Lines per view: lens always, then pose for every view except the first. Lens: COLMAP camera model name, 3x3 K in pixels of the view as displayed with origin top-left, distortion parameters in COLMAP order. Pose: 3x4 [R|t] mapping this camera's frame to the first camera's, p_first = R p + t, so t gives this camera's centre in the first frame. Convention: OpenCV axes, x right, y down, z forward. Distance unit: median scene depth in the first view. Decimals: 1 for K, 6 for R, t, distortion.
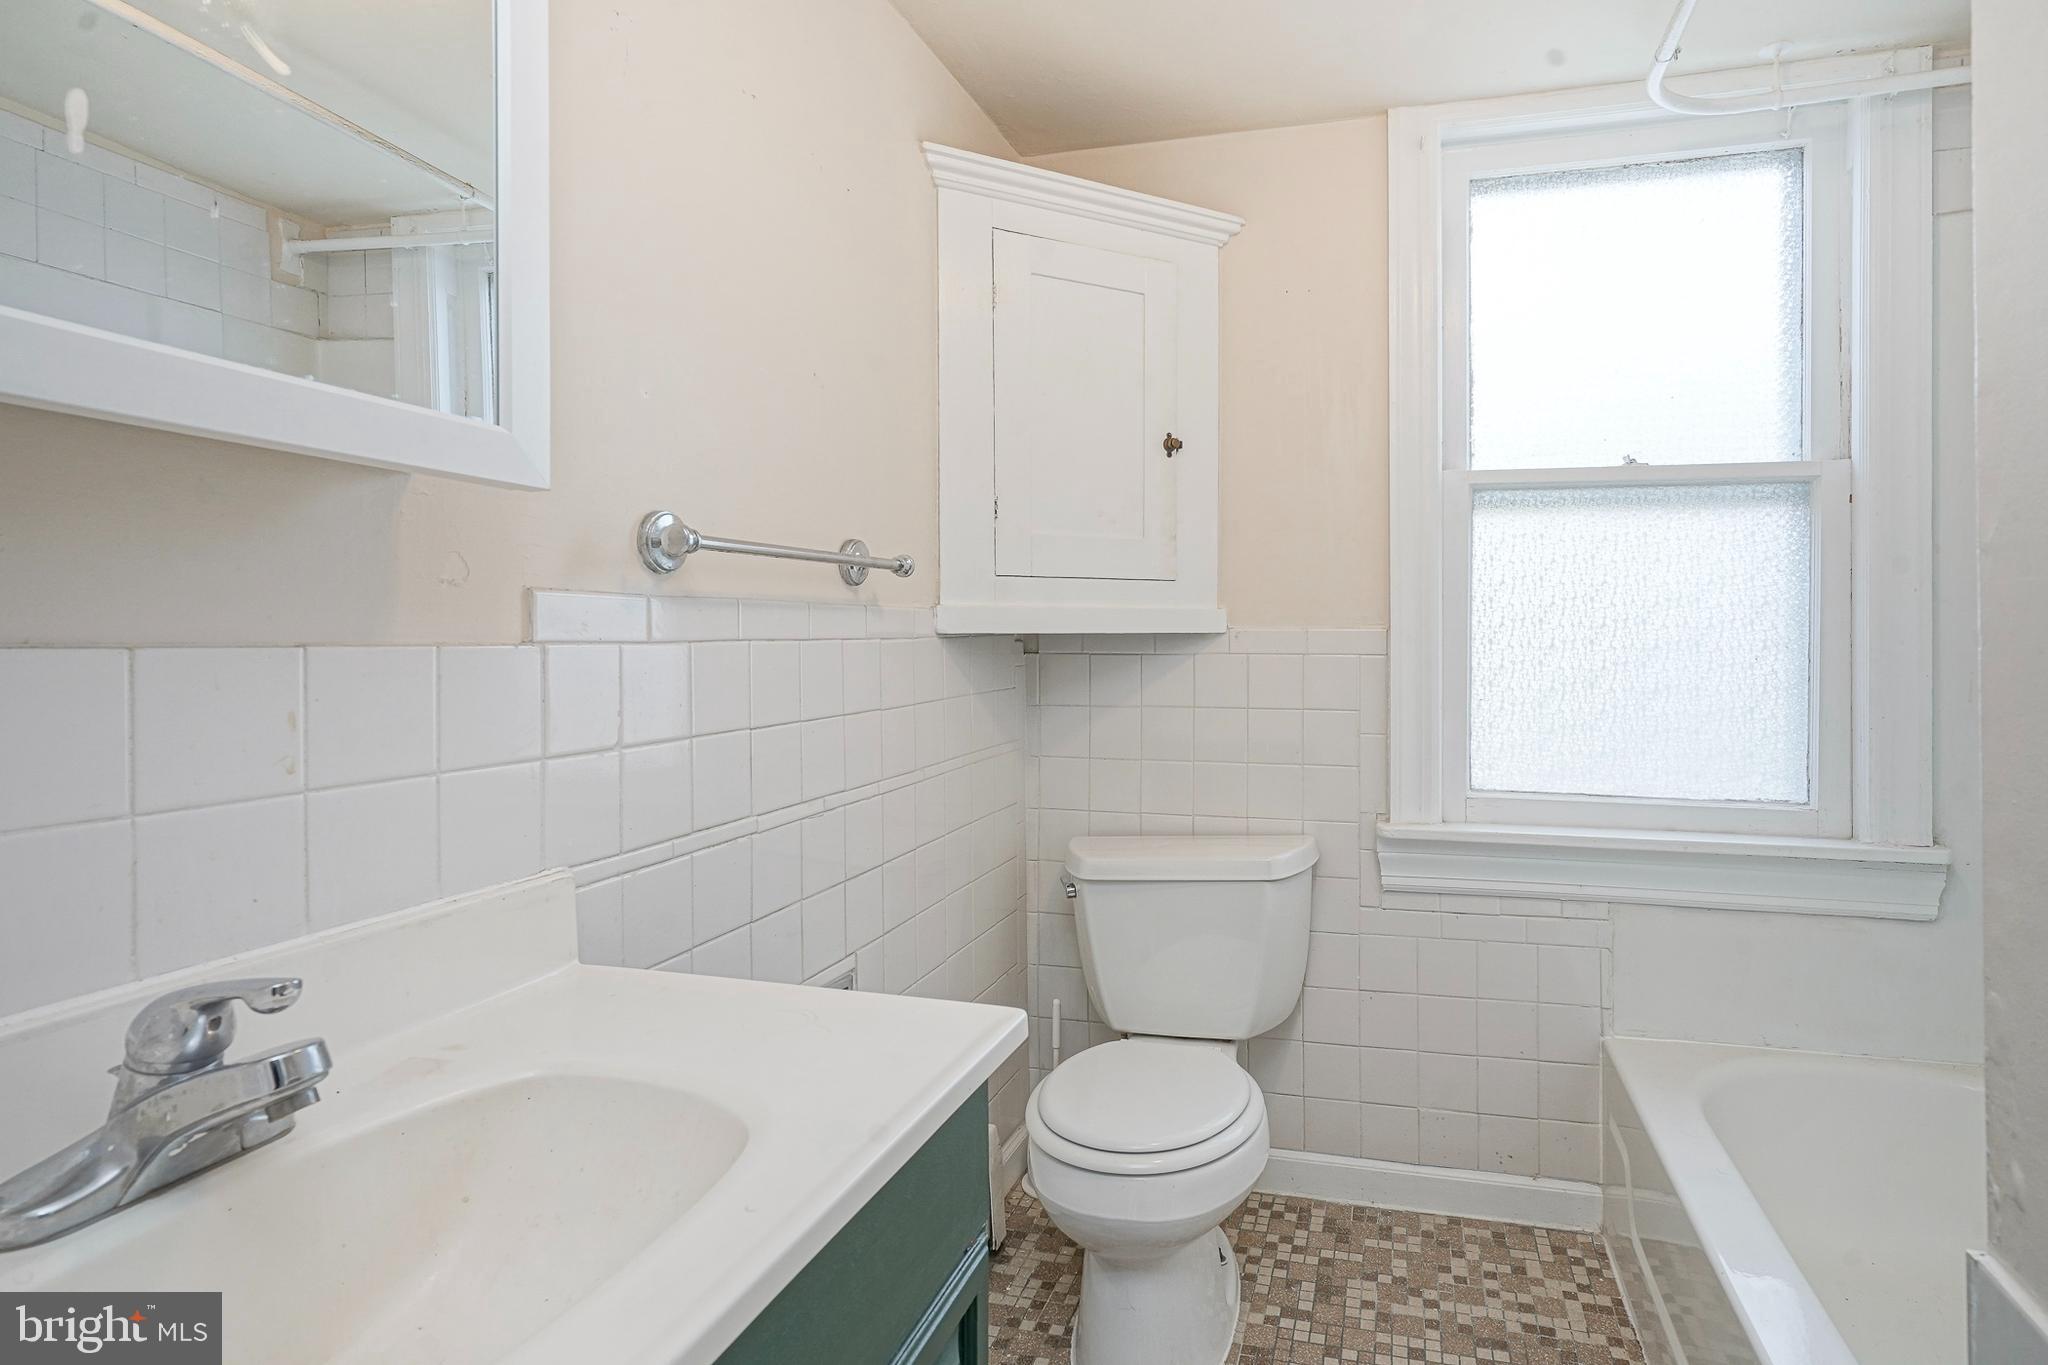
lens RADIAL K [[1005.2, 0, 1078.3], [0, 1005.2, 648.3], [0, 0, 1]] dist [-0.013041, 0.002952]
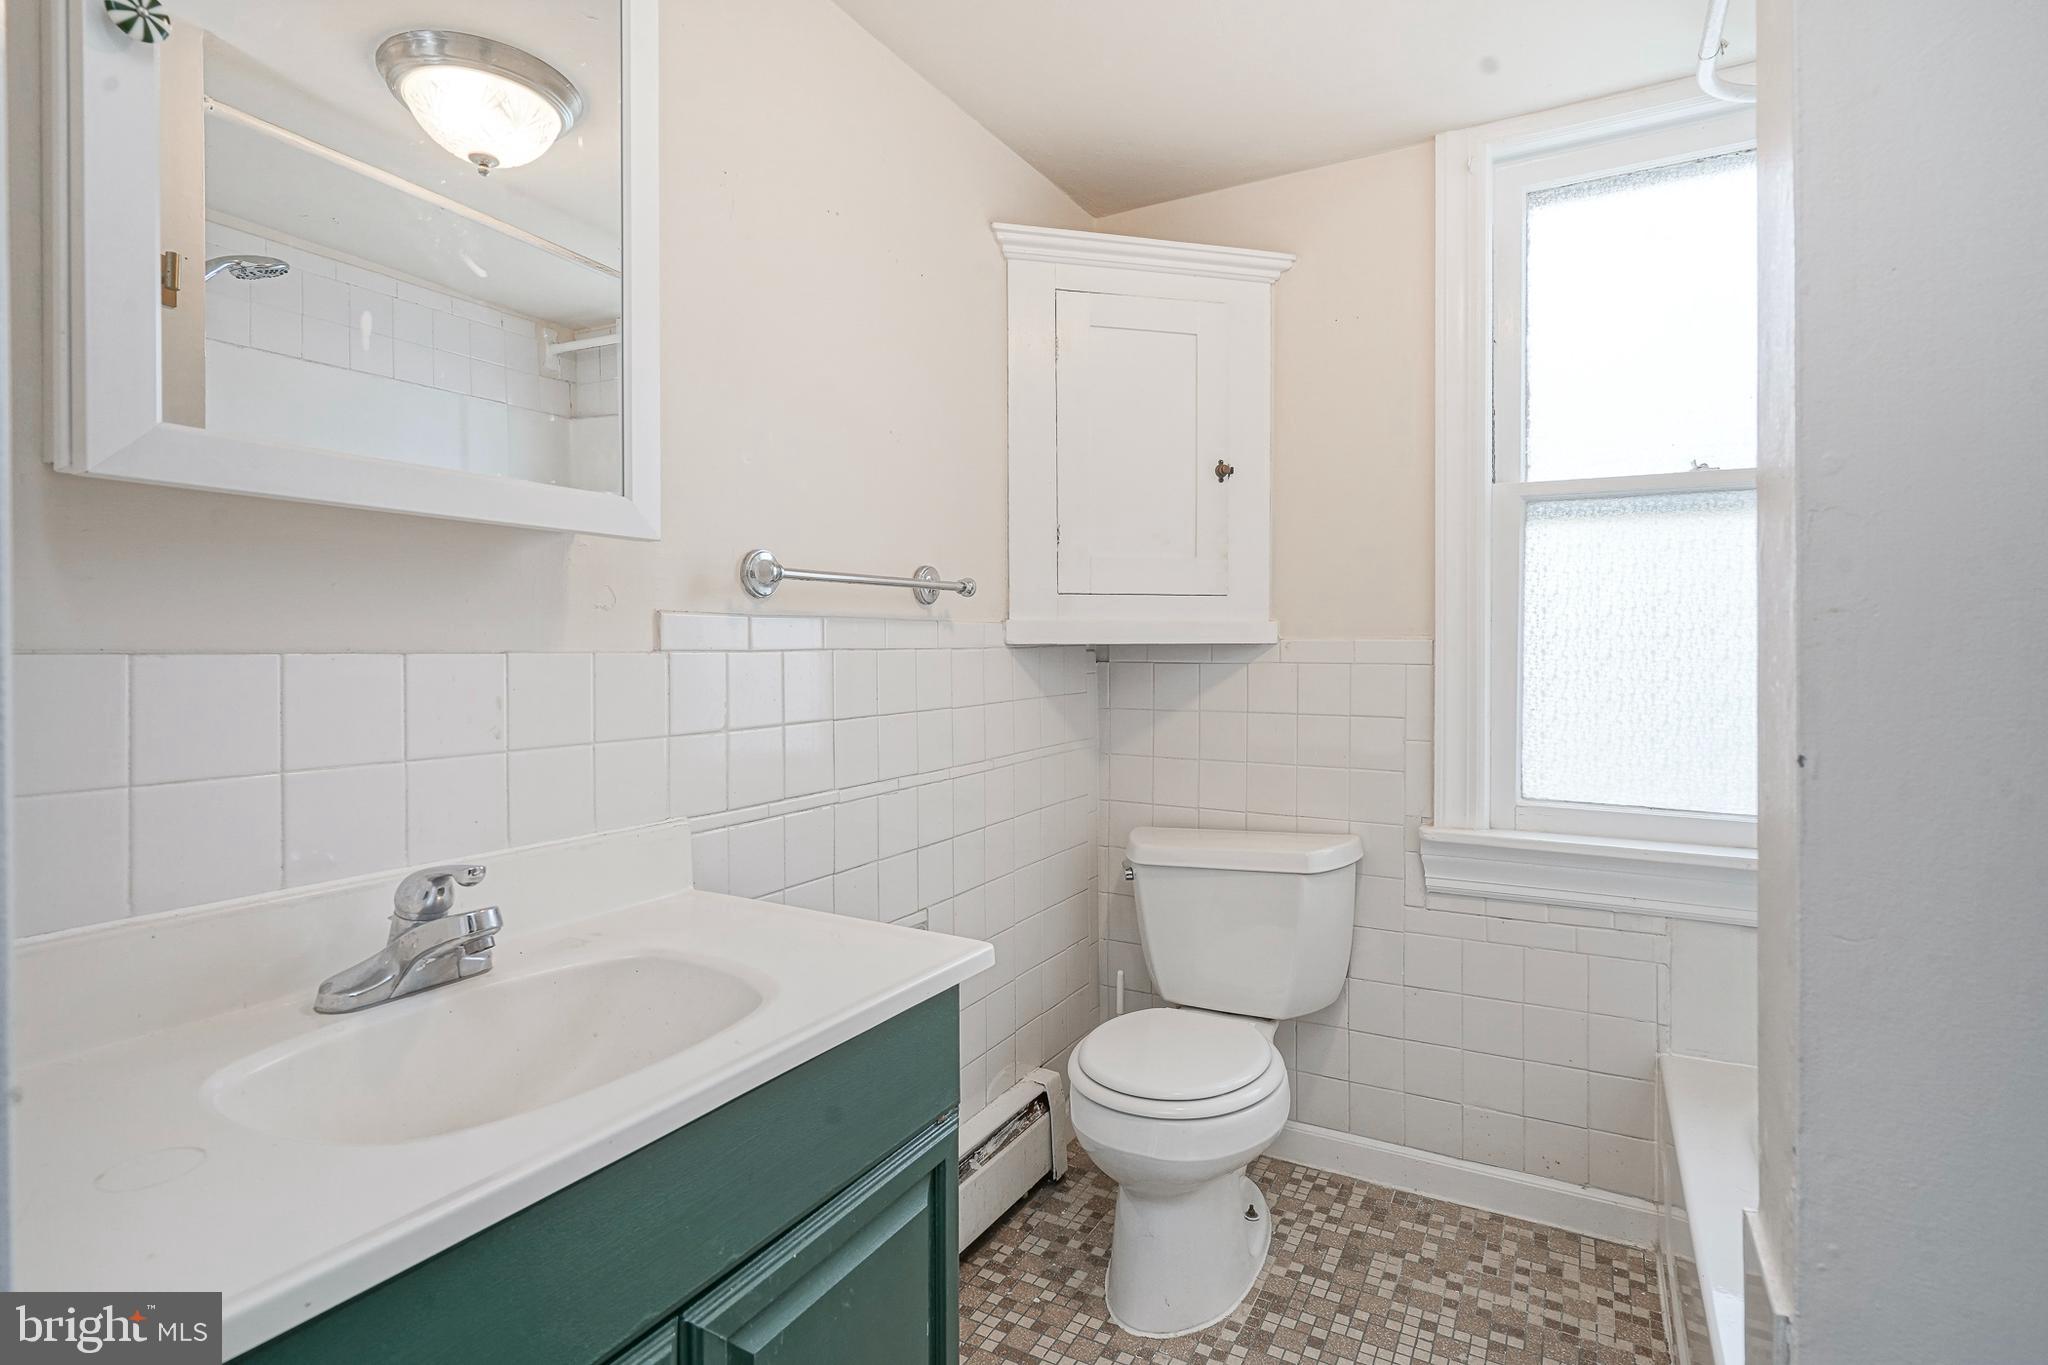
lens RADIAL K [[1005.2, 0, 1022.8], [0, 1005.2, 671.3], [0, 0, 1]] dist [-0.013041, 0.002952]
pose [[0.962502, 0.005261, -0.271224, 0.192156], [-0.002580, 0.999944, 0.010240, 0.004248], [0.271263, -0.009156, 0.962462, -0.116506]]
